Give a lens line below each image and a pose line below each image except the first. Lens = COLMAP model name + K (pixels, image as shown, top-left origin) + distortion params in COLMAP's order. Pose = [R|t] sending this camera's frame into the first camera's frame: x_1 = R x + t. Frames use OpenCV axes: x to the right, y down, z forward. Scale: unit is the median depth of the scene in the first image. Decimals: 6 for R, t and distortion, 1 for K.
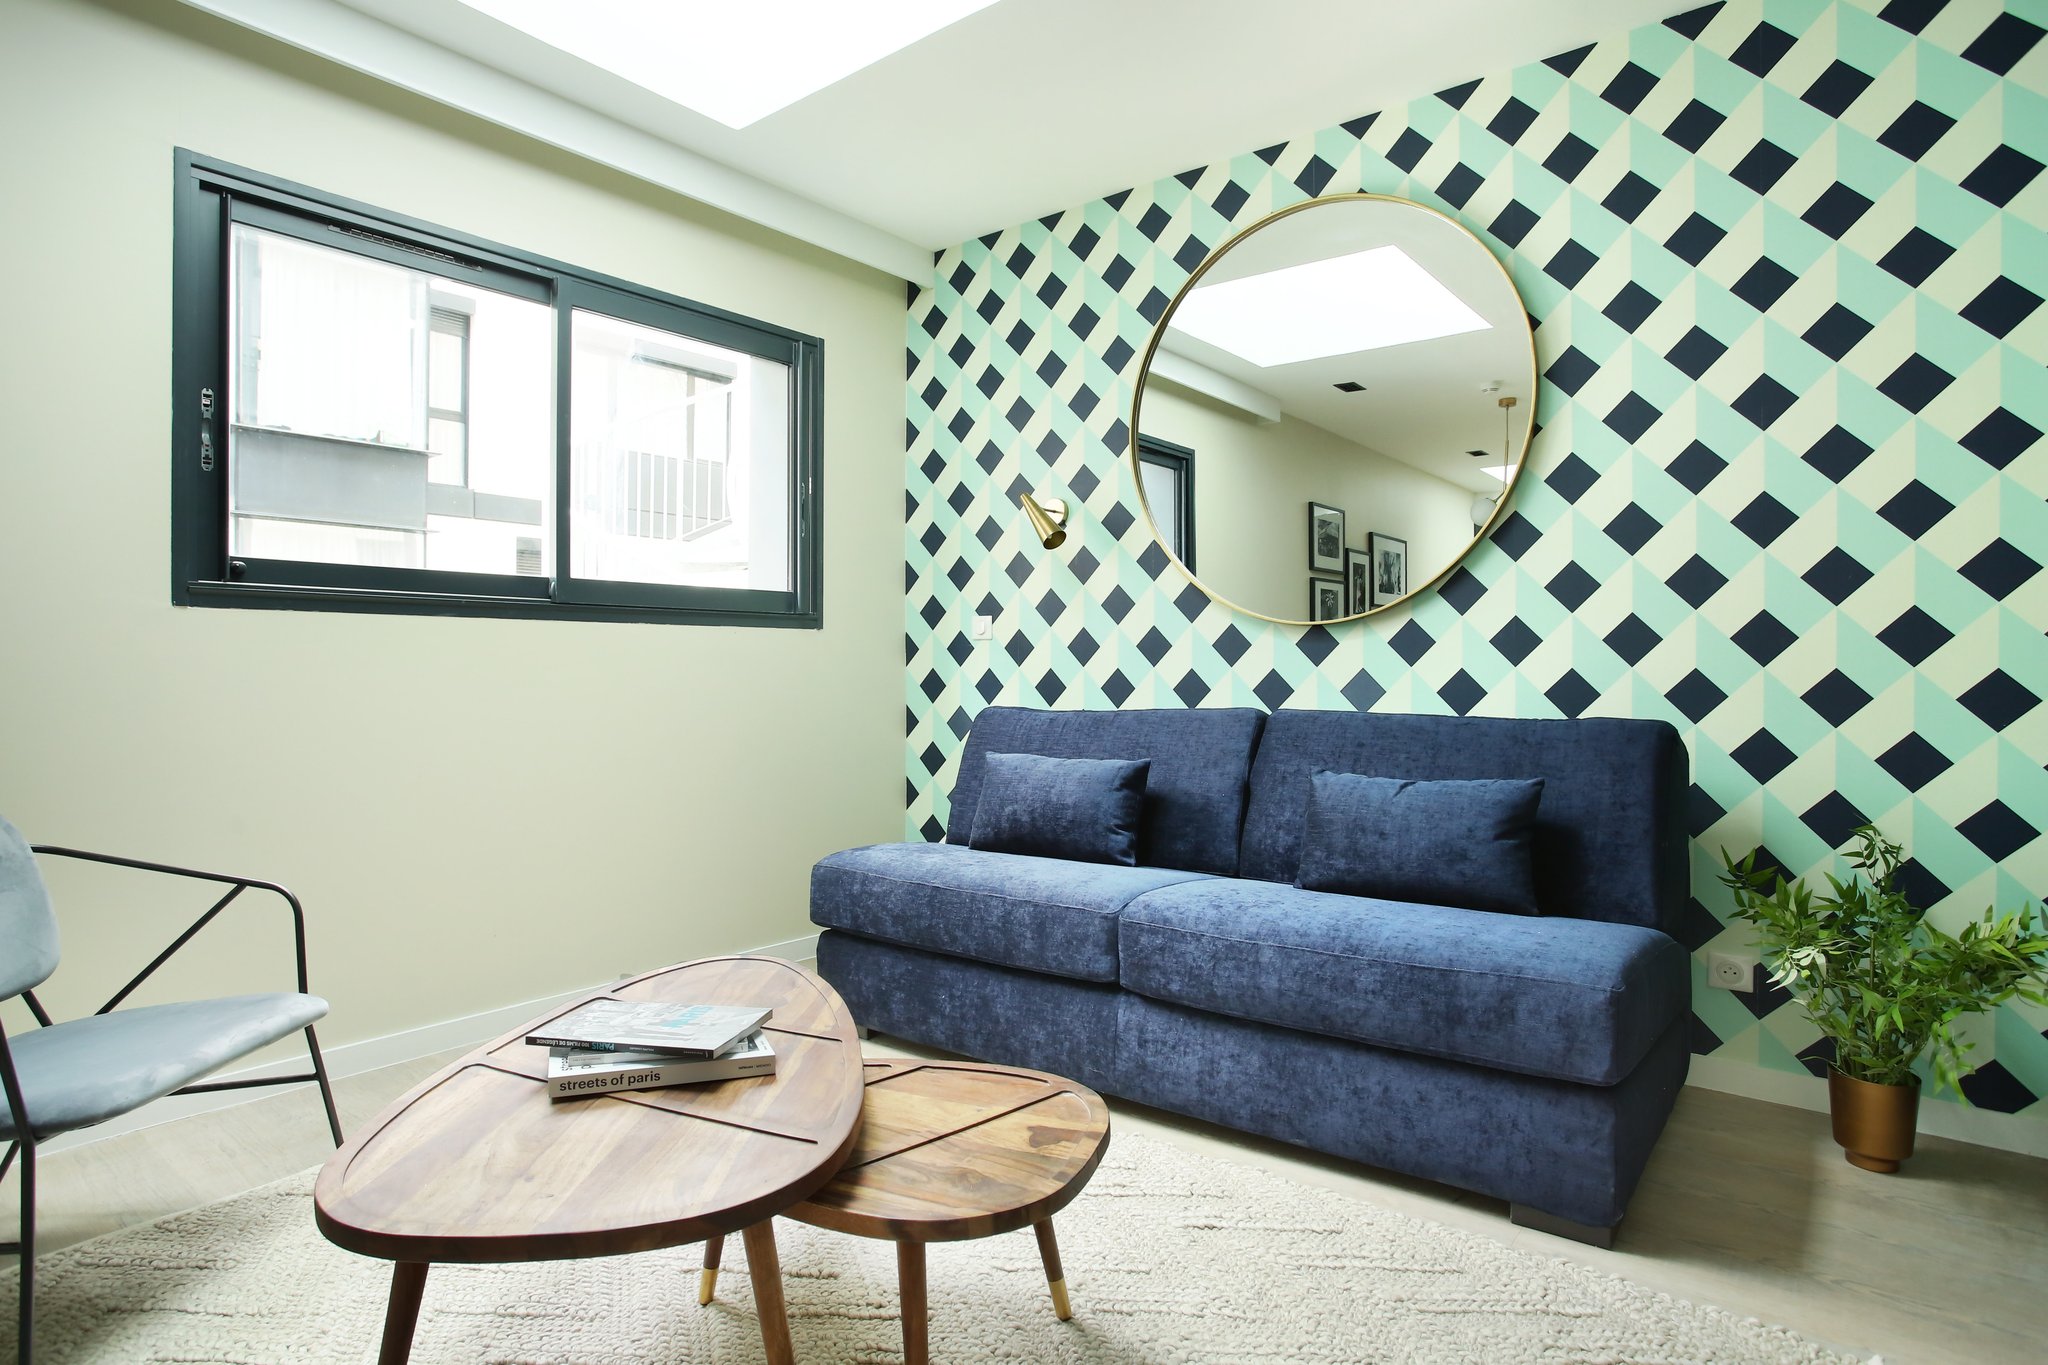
lens RADIAL K [[1102.1, 0, 1024.2], [0, 1102.1, 681.6], [0, 0, 1]] dist [-0.055581, 0.012514]
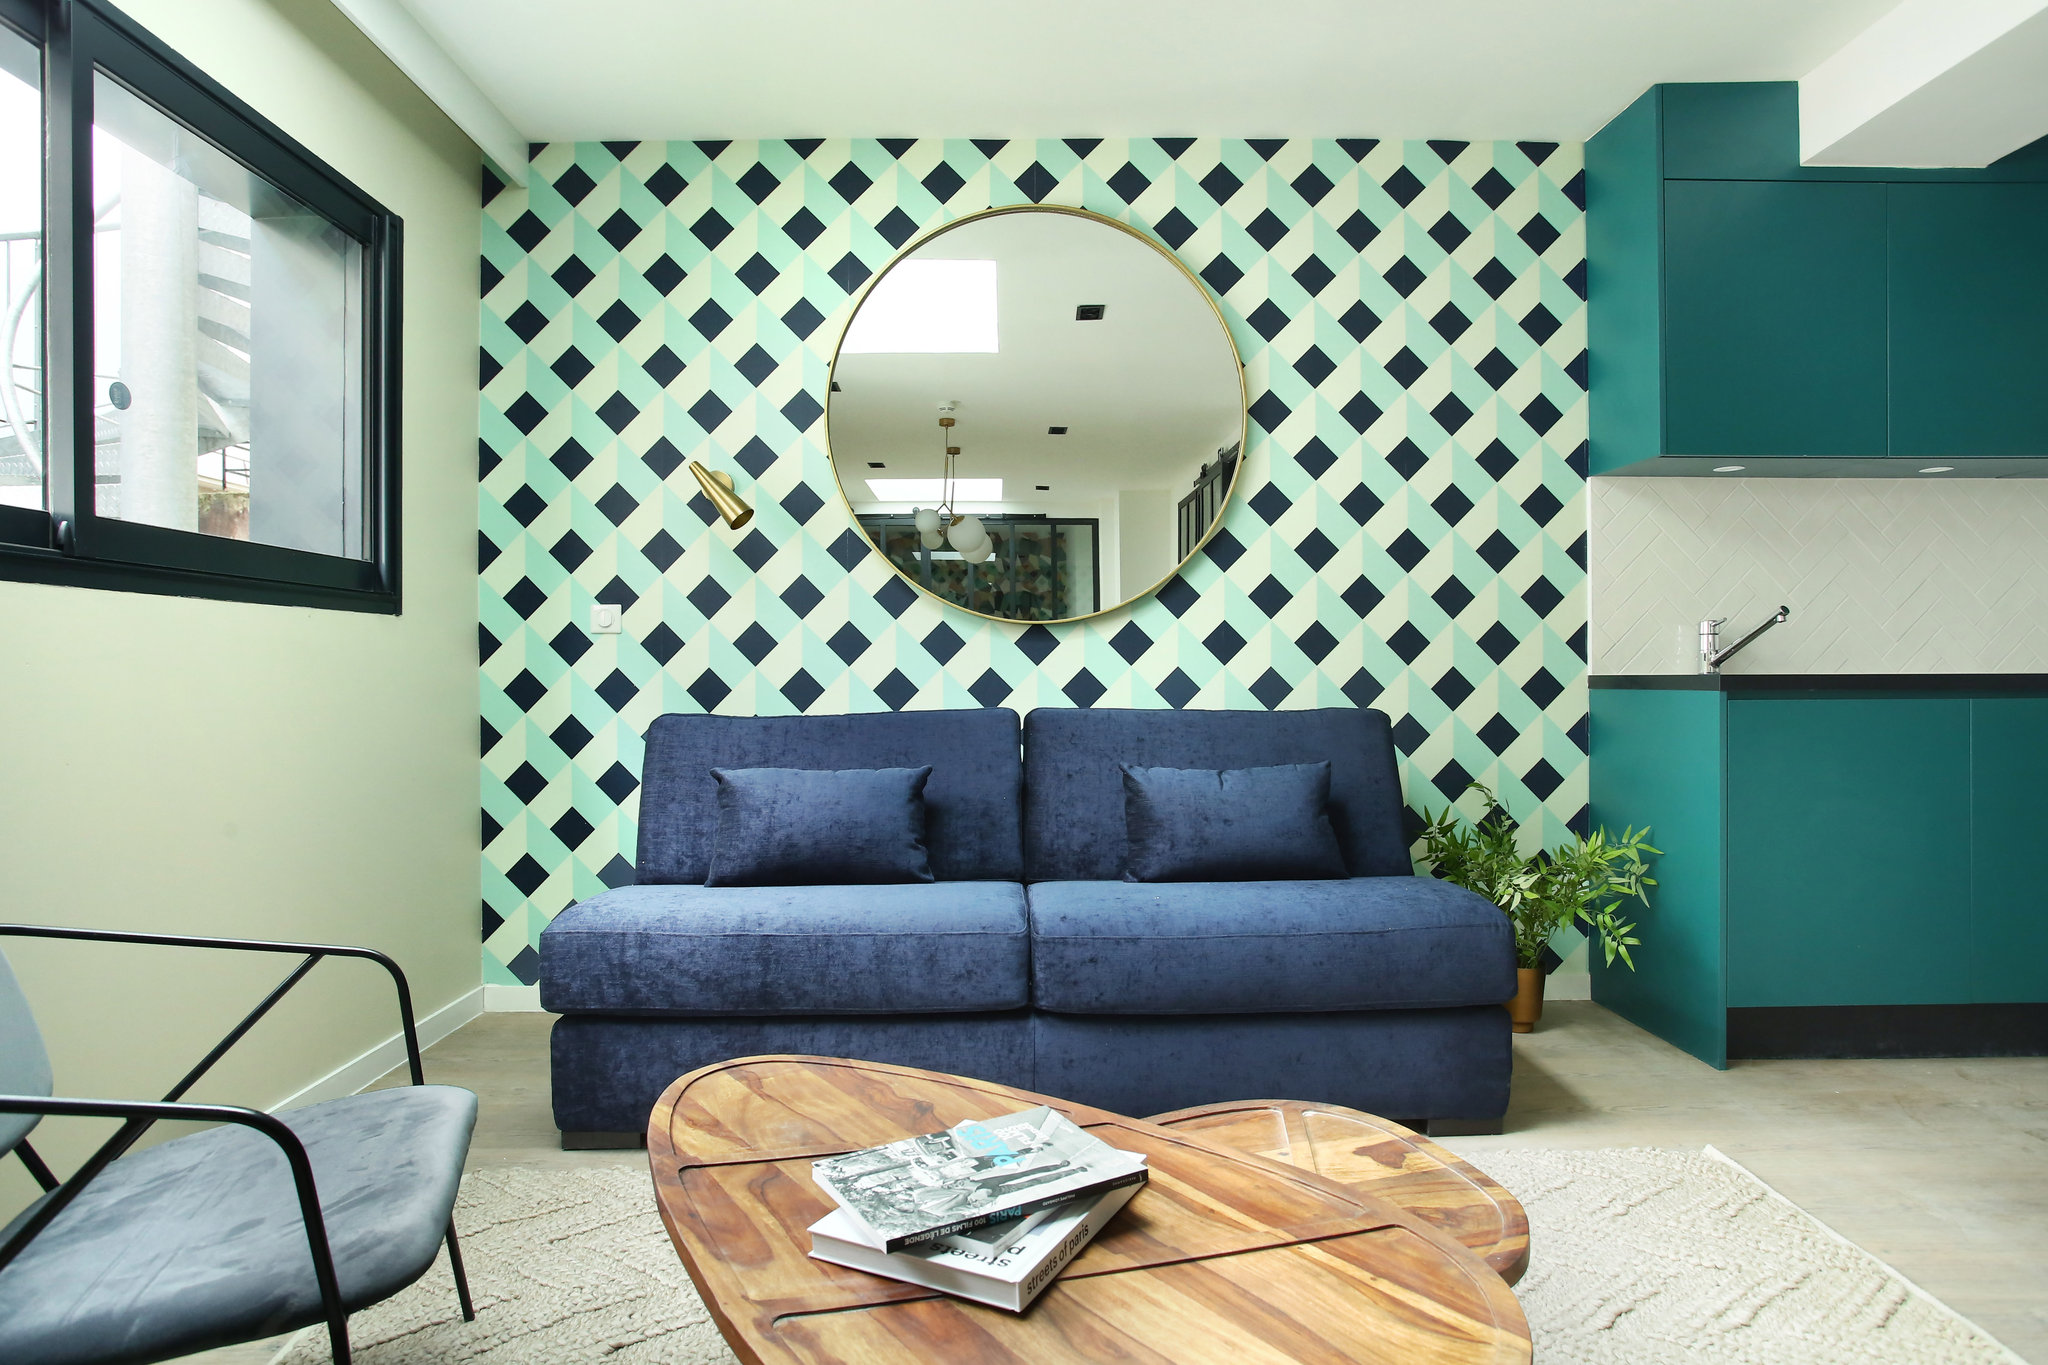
lens RADIAL K [[1102.1, 0, 1019.8], [0, 1102.1, 682.2], [0, 0, 1]] dist [-0.055581, 0.012514]
pose [[0.775160, -0.009715, 0.631691, -0.414362], [0.009863, 0.999946, 0.003275, -0.001800], [-0.631688, 0.003691, 0.775214, 0.234055]]
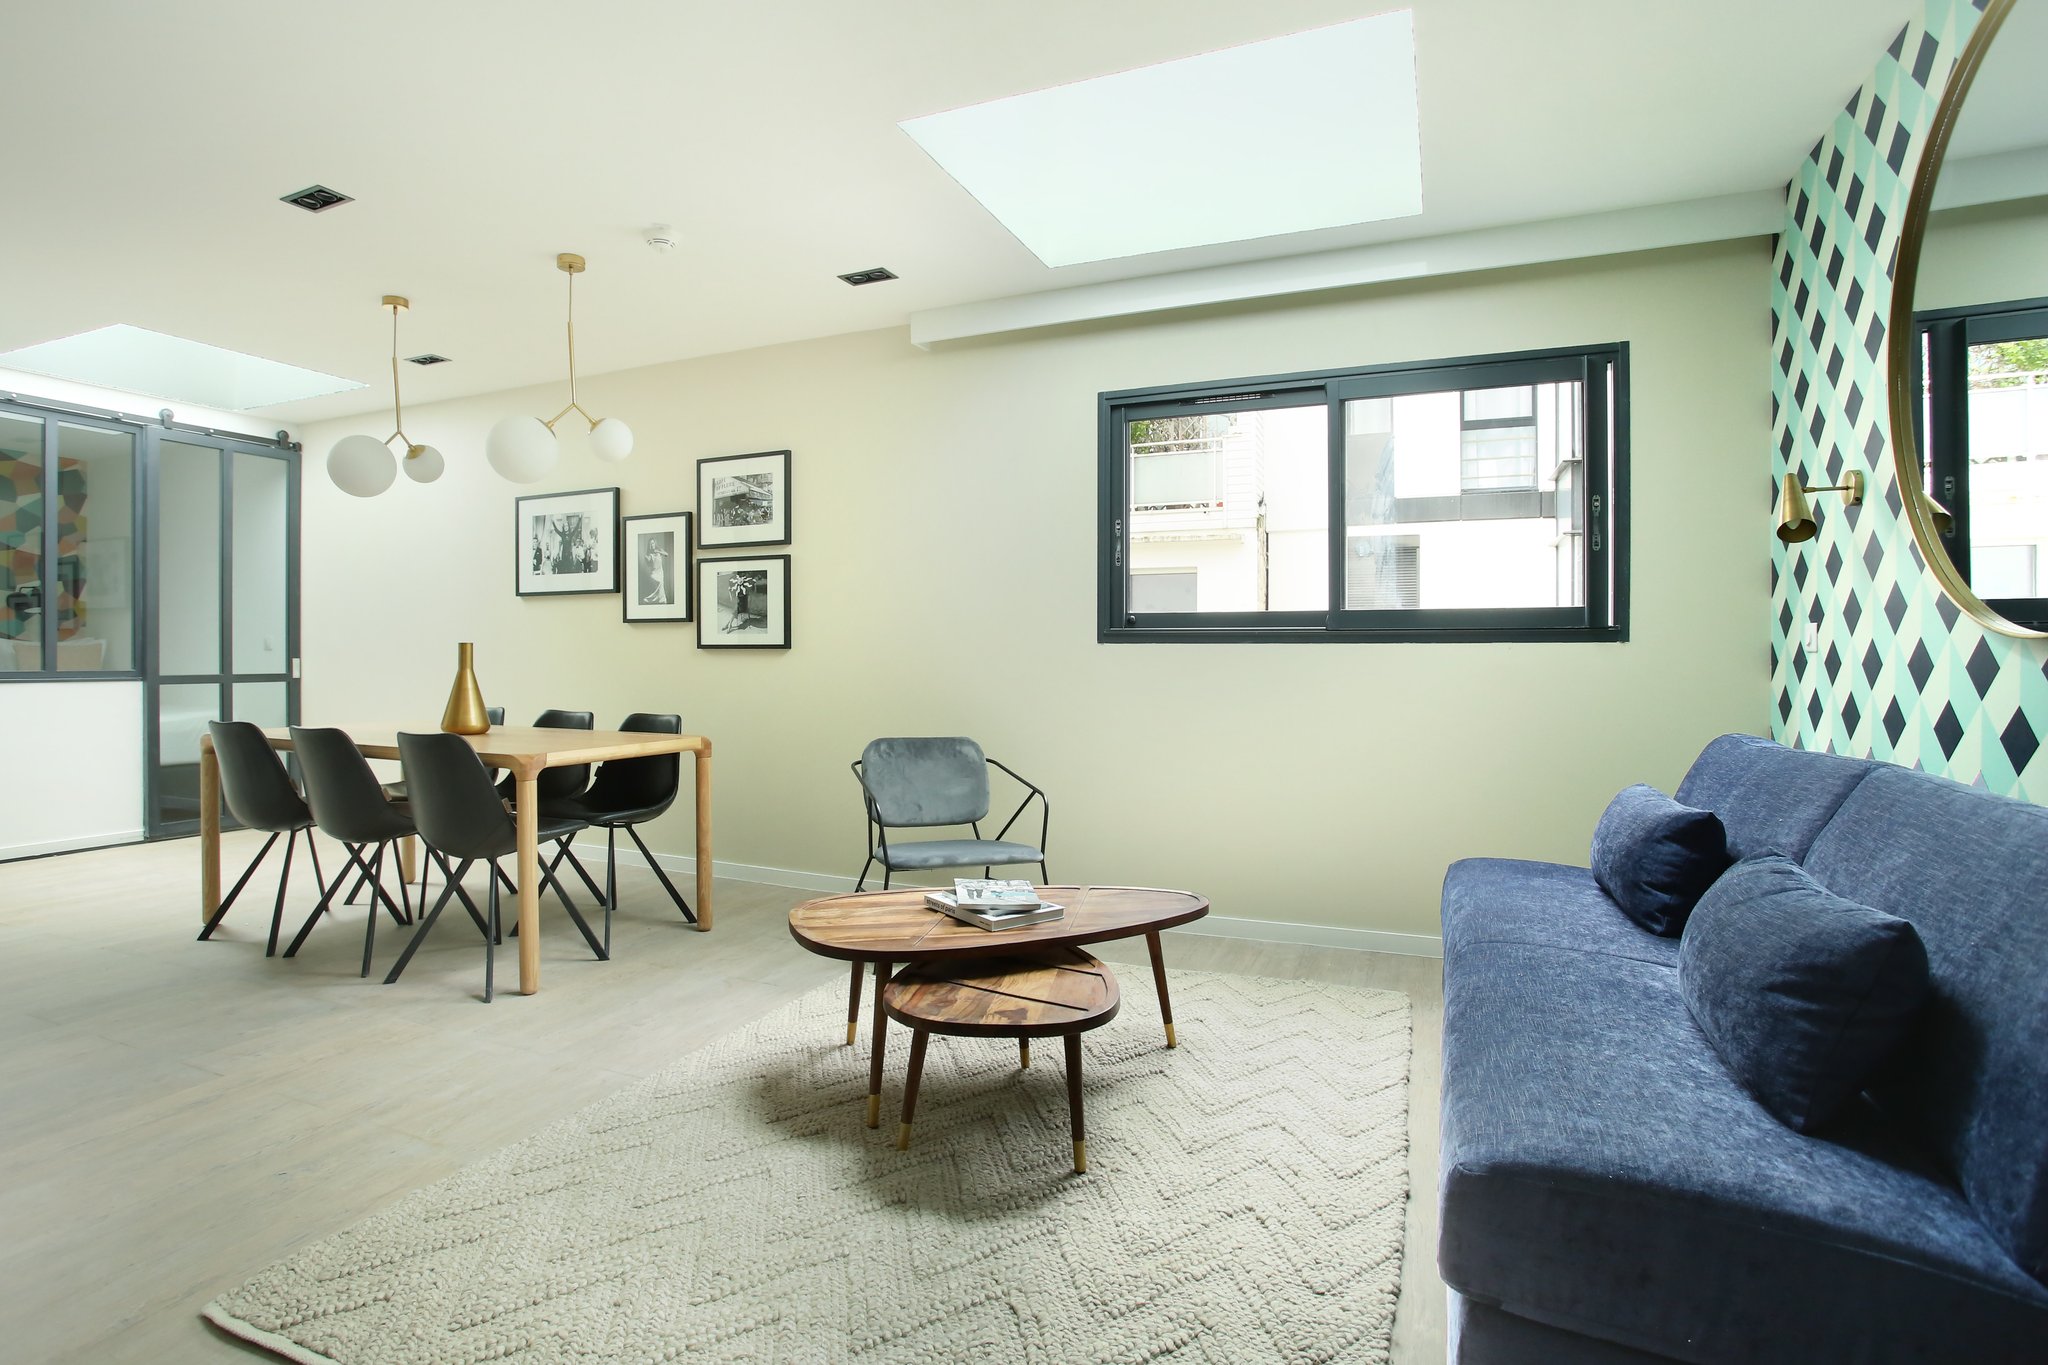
lens RADIAL K [[1016.6, 0, 1016.9], [0, 1016.6, 666.4], [0, 0, 1]] dist [-0.021628, -0.000550]
pose [[0.269033, 0.010239, -0.963077, 0.679436], [-0.013135, 0.999890, 0.006961, -0.033131], [0.963041, 0.010777, 0.269138, 0.317081]]
